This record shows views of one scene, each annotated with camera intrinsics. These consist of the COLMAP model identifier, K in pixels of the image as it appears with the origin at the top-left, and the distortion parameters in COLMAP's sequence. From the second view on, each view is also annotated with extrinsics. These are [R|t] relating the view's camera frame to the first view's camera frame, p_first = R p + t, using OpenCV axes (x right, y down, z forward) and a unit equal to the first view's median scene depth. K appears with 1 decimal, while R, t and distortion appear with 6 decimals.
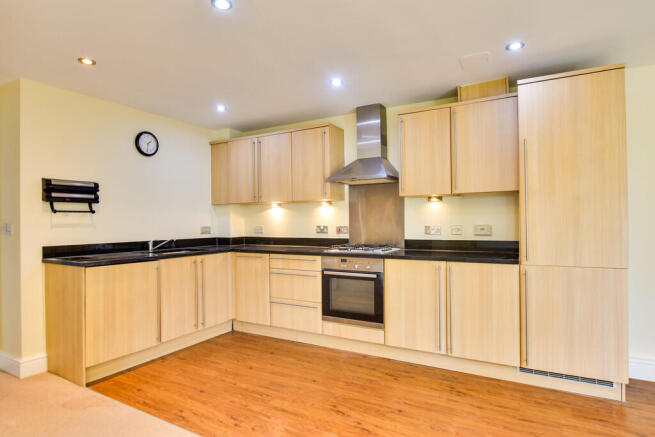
lens RADIAL K [[363.7, 0, 327.5], [0, 363.7, 220.7], [0, 0, 1]] dist [-0.000468, 0.000425]
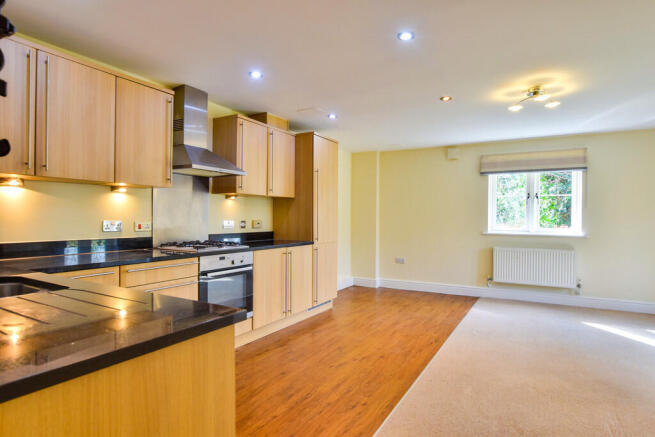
lens RADIAL K [[363.7, 0, 326.9], [0, 363.7, 217.8], [0, 0, 1]] dist [-0.000468, 0.000425]
pose [[0.007471, 0.014710, 0.999864, -0.919120], [-0.003167, 0.999887, -0.014687, 0.020969], [-0.999967, -0.003057, 0.007516, 0.764648]]
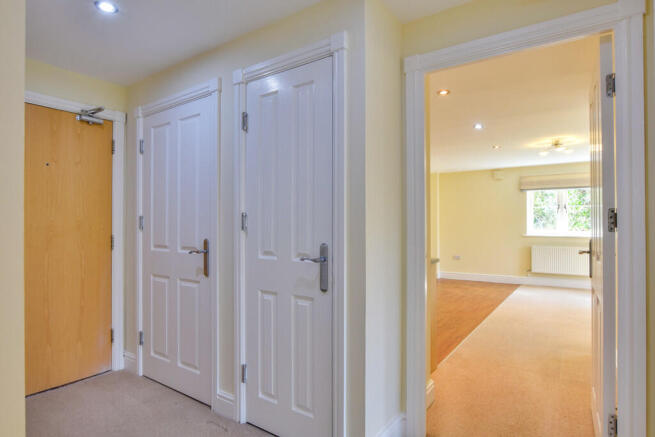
lens RADIAL K [[363.7, 0, 329.5], [0, 363.7, 221.8], [0, 0, 1]] dist [-0.000468, 0.000425]
pose [[0.089117, 0.021586, 0.995787, -1.563490], [0.007080, 0.999726, -0.022305, 0.022301], [-0.995996, 0.009038, 0.088940, 1.040416]]
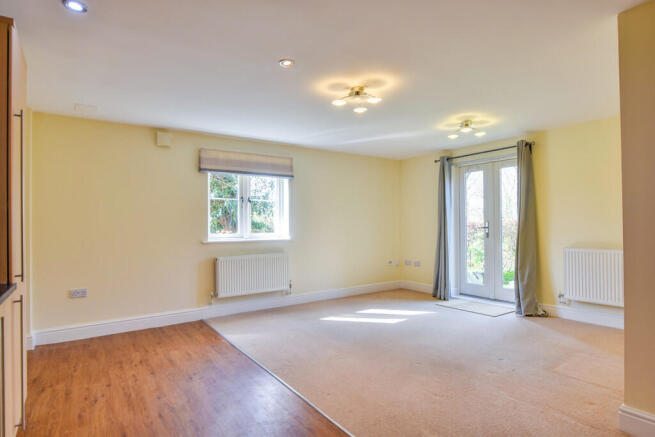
lens RADIAL K [[363.7, 0, 327.9], [0, 363.7, 219.0], [0, 0, 1]] dist [-0.000468, 0.000425]
pose [[-0.894718, 0.028776, 0.445703, -0.257836], [0.024302, 0.999581, -0.015752, 0.010582], [-0.445969, -0.003262, -0.895042, 1.105451]]
